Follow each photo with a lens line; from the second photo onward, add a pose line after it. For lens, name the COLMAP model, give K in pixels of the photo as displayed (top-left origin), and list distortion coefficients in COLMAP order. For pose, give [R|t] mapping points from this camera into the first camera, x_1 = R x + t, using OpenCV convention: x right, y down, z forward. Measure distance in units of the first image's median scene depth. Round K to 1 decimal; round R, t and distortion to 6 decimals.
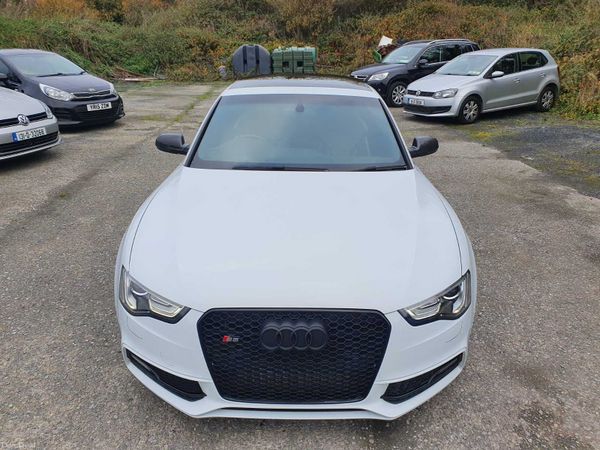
lens RADIAL K [[463.0, 0, 300.2], [0, 463.0, 222.7], [0, 0, 1]] dist [0.023752, 0.005594]
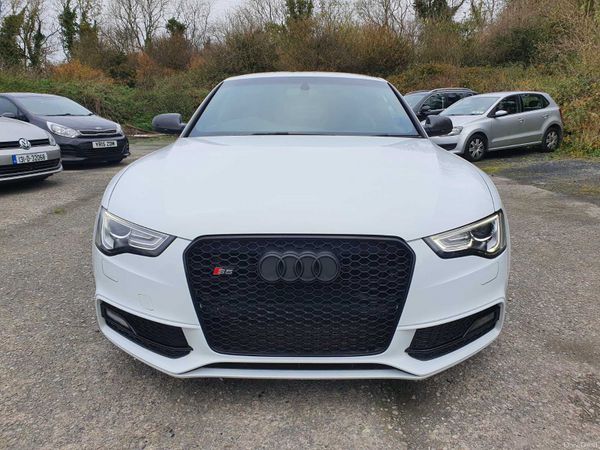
lens RADIAL K [[463.0, 0, 303.4], [0, 463.0, 223.6], [0, 0, 1]] dist [0.023752, 0.005594]
pose [[0.999976, -0.004788, -0.005066, -0.000781], [0.004066, 0.990962, -0.134080, 0.220759], [0.005662, 0.134056, 0.990958, 0.132811]]
